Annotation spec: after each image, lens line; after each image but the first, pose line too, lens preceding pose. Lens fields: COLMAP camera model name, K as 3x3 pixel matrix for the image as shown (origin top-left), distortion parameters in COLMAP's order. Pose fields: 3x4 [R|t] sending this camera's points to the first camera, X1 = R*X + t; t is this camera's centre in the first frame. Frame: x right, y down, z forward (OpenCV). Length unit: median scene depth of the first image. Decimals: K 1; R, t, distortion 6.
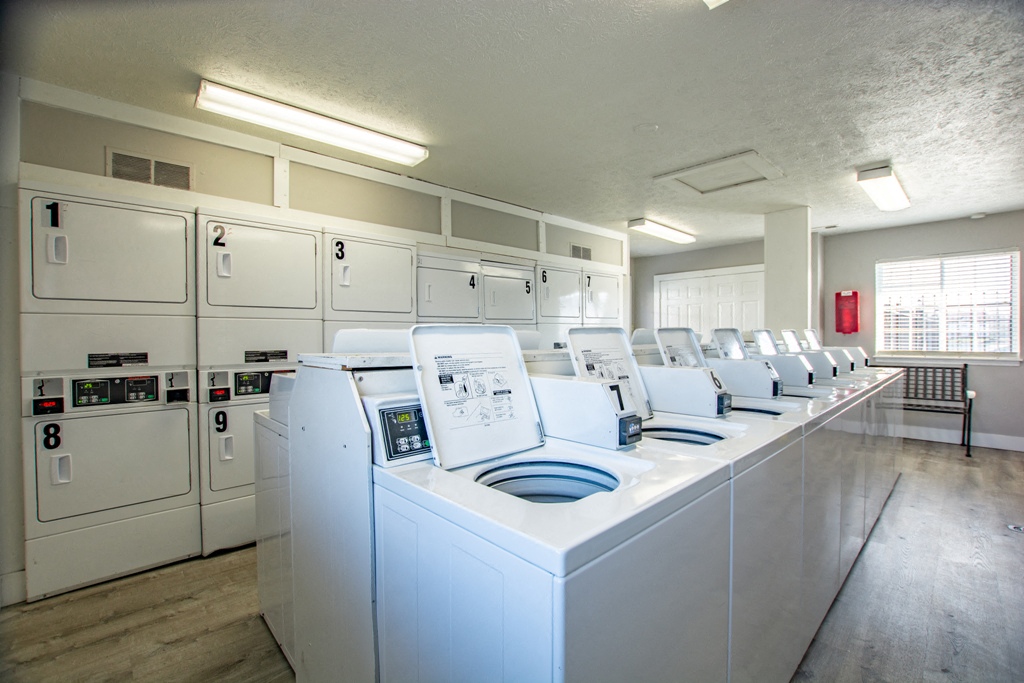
lens RADIAL K [[442.9, 0, 512.0], [0, 442.9, 341.5], [0, 0, 1]] dist [-0.011168, 0.000419]
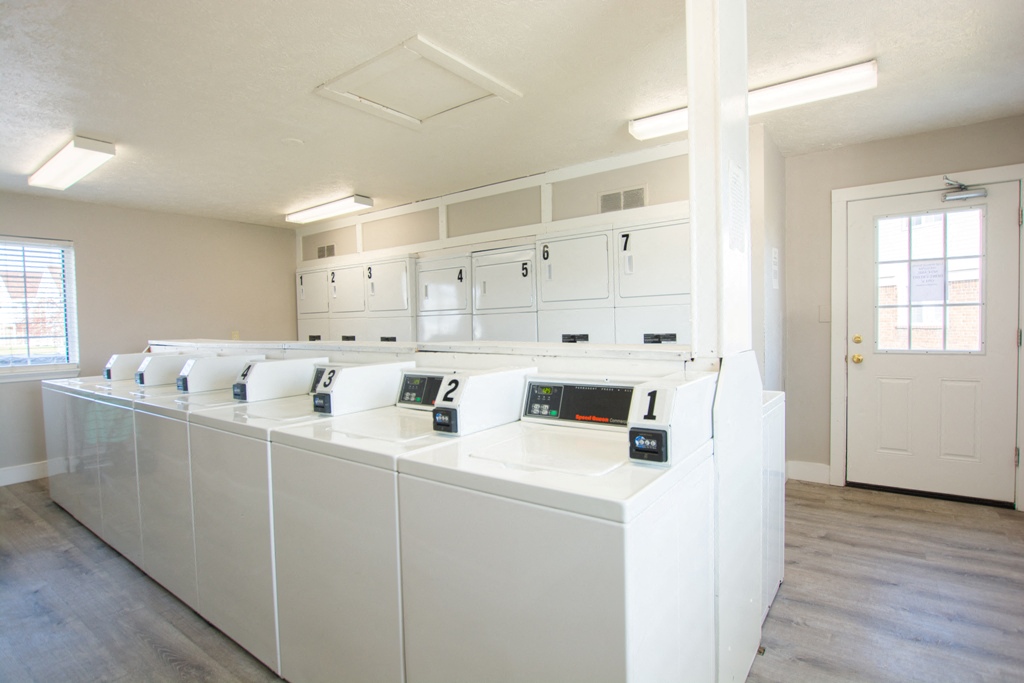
lens RADIAL K [[506.1, 0, 512.0], [0, 506.1, 341.5], [0, 0, 1]] dist [-0.001296, -0.000835]
pose [[0.174464, 0.041900, -0.983772, 1.005765], [0.003900, 0.999057, 0.043243, -0.025223], [0.984656, -0.011381, 0.174136, 0.800392]]
